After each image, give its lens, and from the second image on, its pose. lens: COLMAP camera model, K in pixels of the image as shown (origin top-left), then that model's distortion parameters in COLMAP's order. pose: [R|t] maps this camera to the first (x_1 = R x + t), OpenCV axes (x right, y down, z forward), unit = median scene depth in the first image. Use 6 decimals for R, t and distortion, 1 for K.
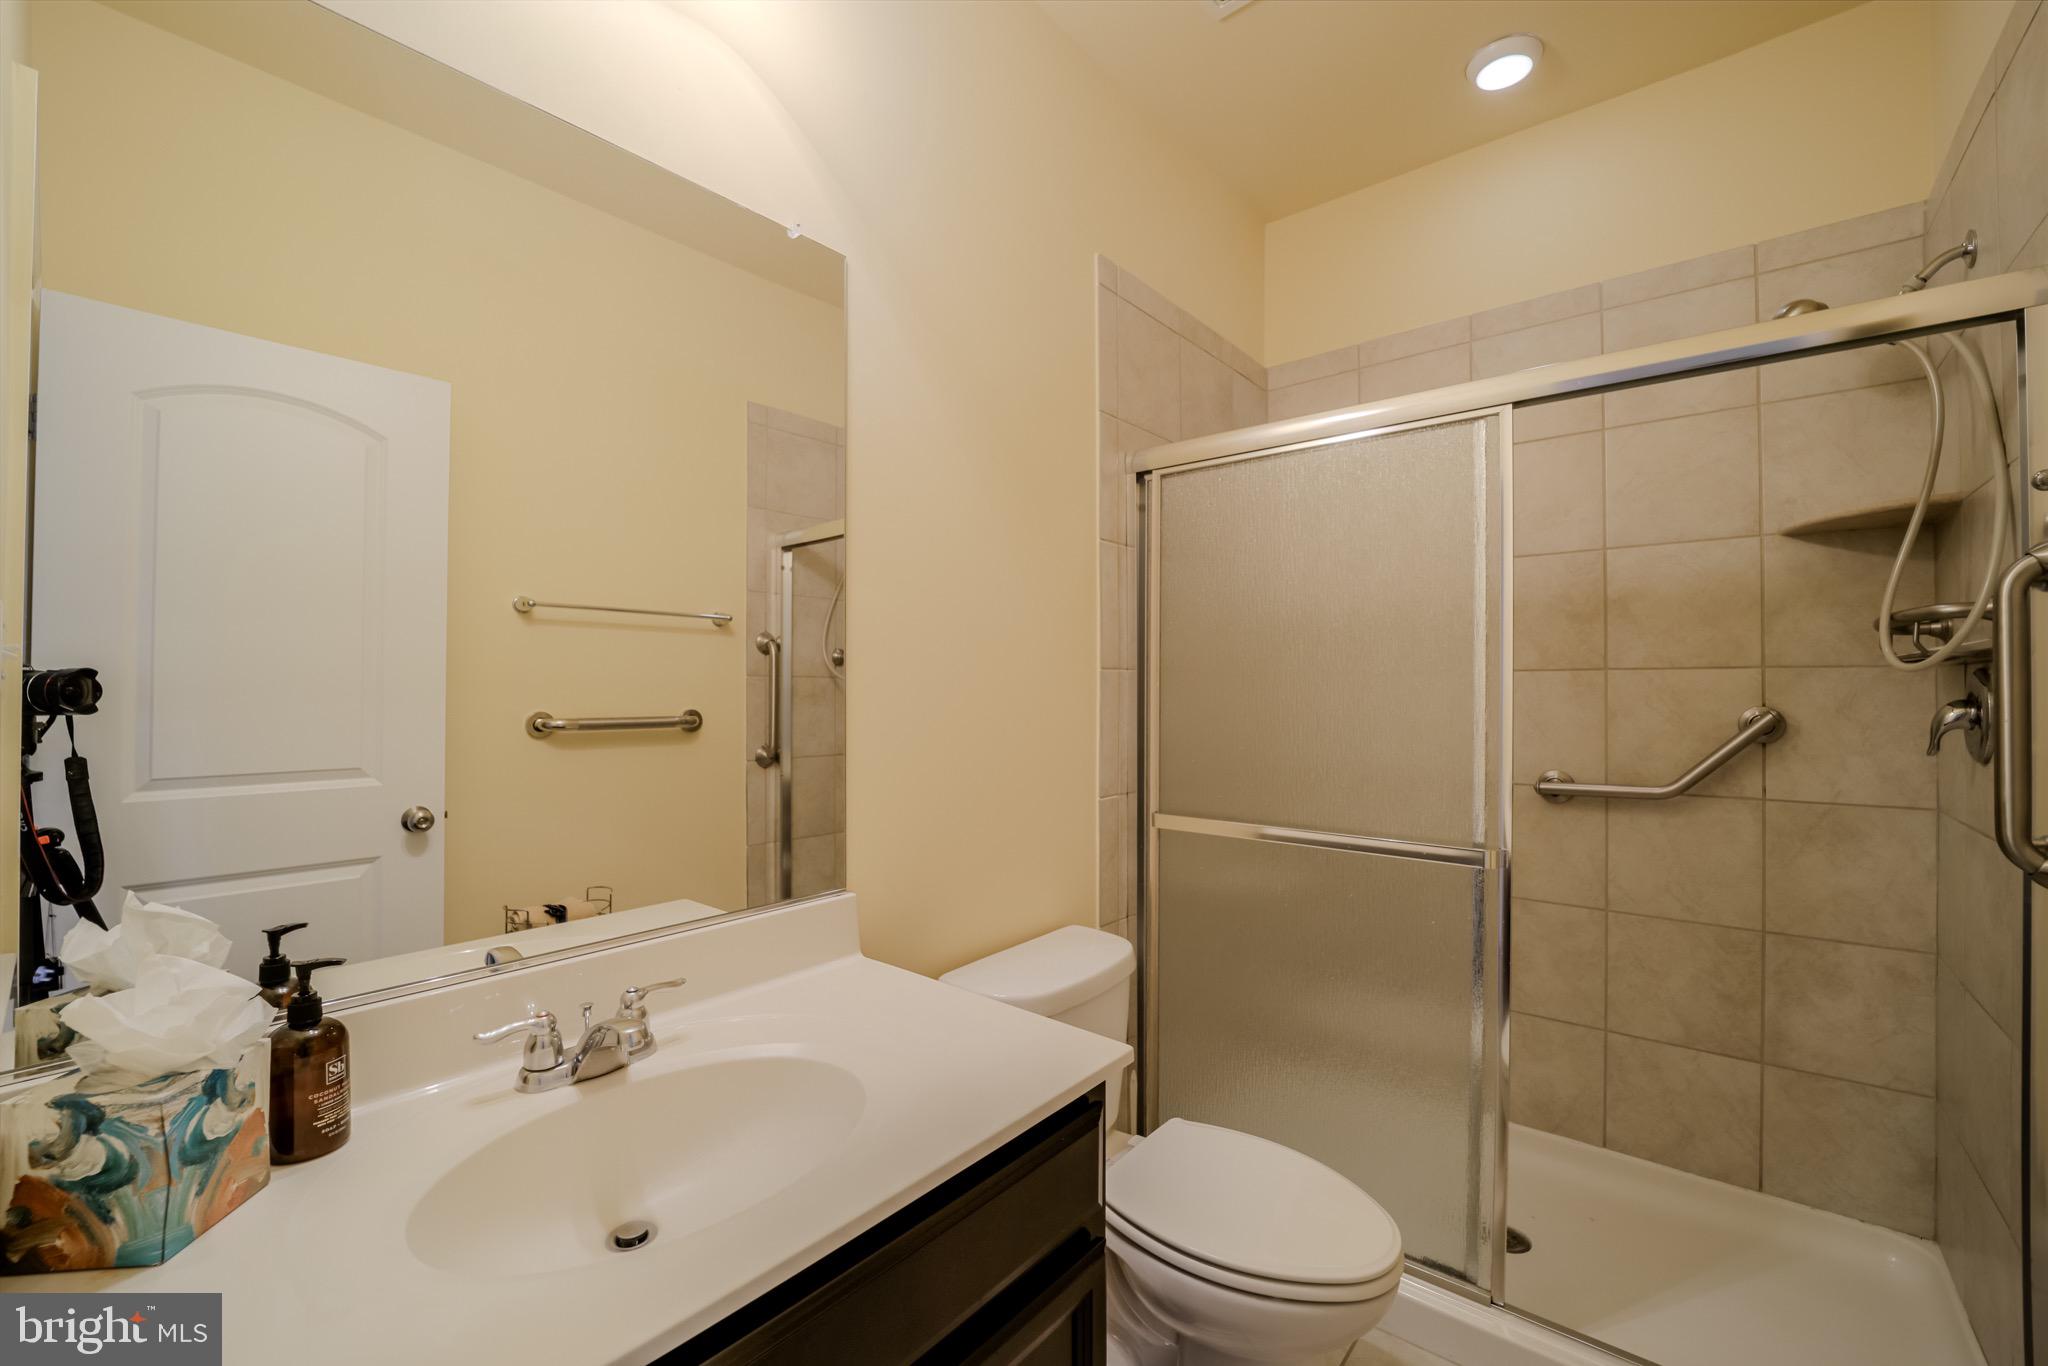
lens RADIAL K [[838.1, 0, 1028.0], [0, 838.1, 697.9], [0, 0, 1]] dist [-0.004232, -0.000215]
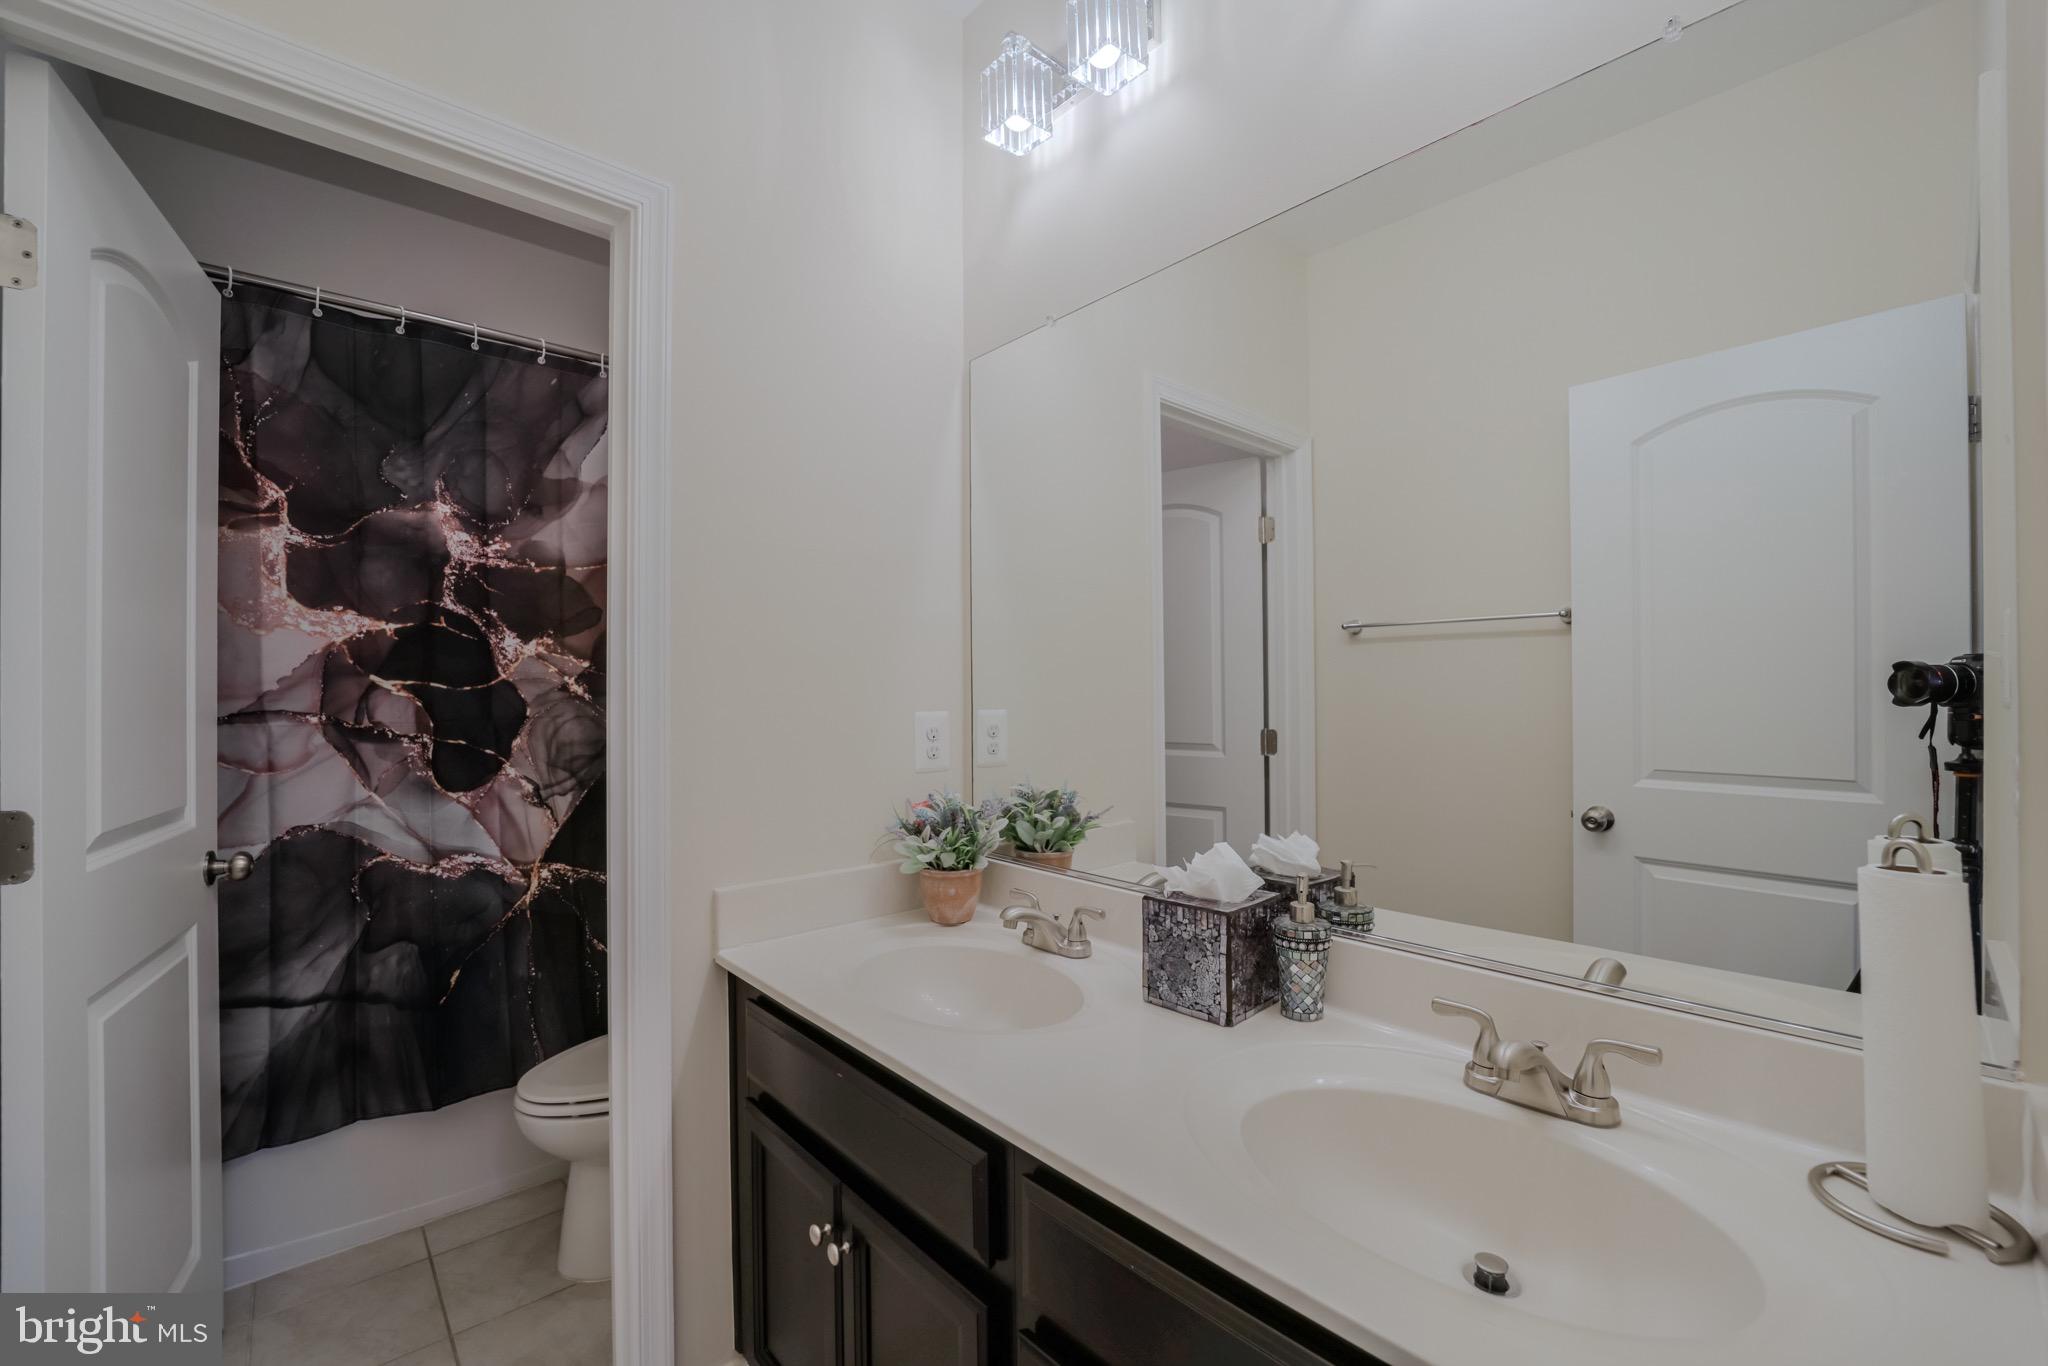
lens RADIAL K [[838.1, 0, 1019.2], [0, 838.1, 692.5], [0, 0, 1]] dist [-0.004232, -0.000215]
pose [[-0.134945, -0.009524, -0.990807, 0.504309], [0.014423, 0.999829, -0.011575, -0.012138], [0.990748, -0.015852, -0.134784, 0.576782]]
